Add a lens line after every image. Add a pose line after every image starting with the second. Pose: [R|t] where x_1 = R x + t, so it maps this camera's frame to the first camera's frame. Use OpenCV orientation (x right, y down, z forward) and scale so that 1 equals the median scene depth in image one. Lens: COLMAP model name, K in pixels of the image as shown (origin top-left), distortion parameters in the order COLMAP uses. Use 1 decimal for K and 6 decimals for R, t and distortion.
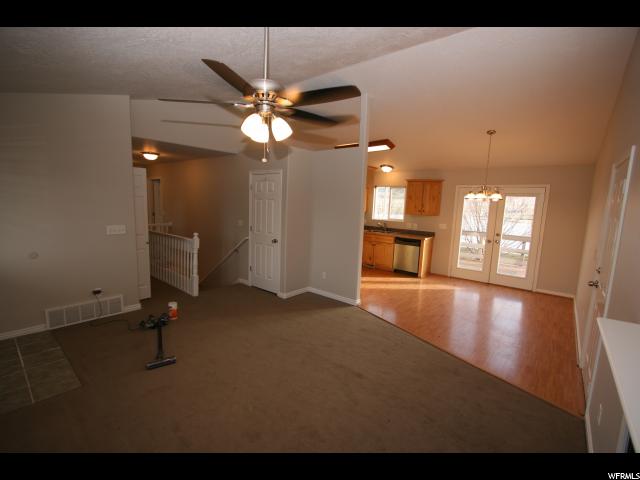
lens RADIAL K [[296.9, 0, 319.0], [0, 296.9, 238.0], [0, 0, 1]] dist [-0.012615, 0.000298]
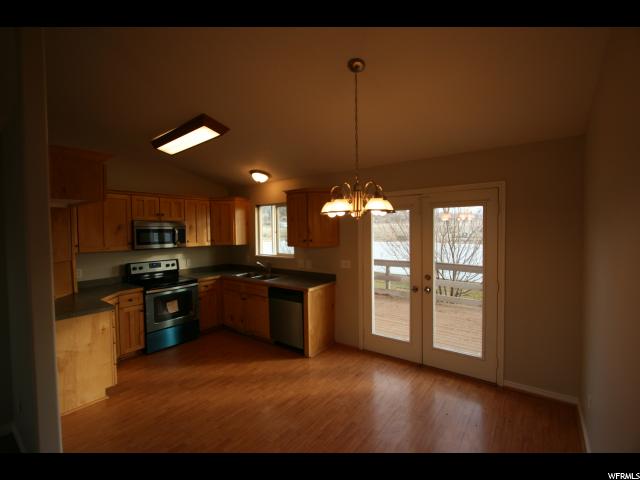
lens RADIAL K [[296.4, 0, 316.8], [0, 296.4, 236.4], [0, 0, 1]] dist [-0.011125, -0.000243]
pose [[0.997864, -0.047352, 0.044992, 0.340257], [0.051637, 0.993706, -0.099410, -0.039205], [-0.040002, 0.101521, 0.994029, 0.404712]]
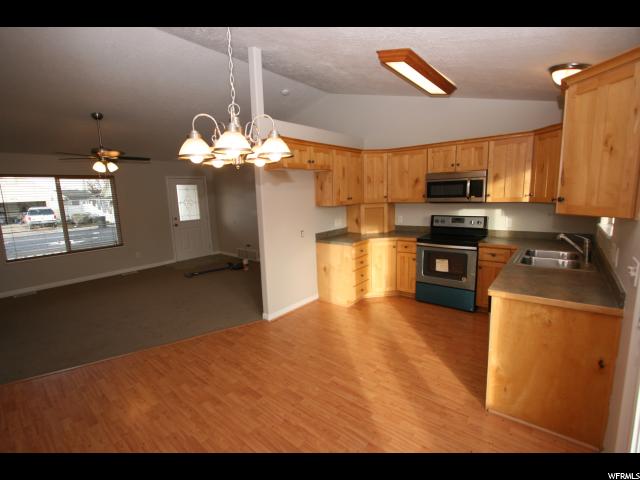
lens RADIAL K [[296.9, 0, 311.5], [0, 296.9, 238.1], [0, 0, 1]] dist [-0.012615, 0.000298]
pose [[-0.012355, 0.116739, -0.993086, 0.633525], [-0.094387, 0.988591, 0.117385, -0.066553], [0.995459, 0.095184, -0.001195, 0.785770]]
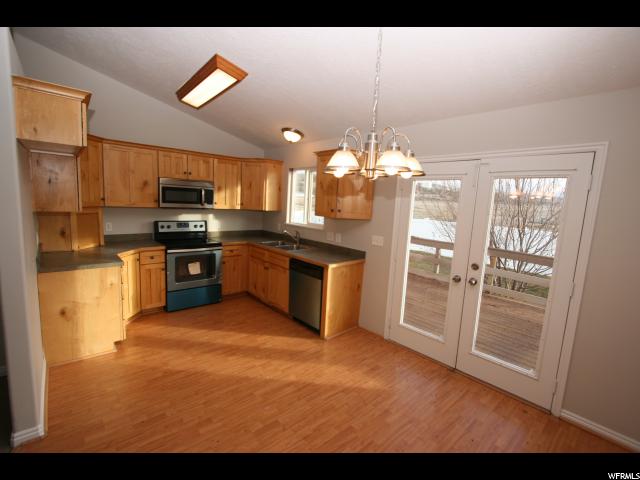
lens RADIAL K [[296.9, 0, 315.6], [0, 296.9, 238.7], [0, 0, 1]] dist [-0.012615, 0.000298]
pose [[0.988330, 0.036998, -0.147763, 0.393858], [-0.037508, 0.999296, -0.000667, -0.039793], [0.147635, 0.006202, 0.989023, 0.479126]]
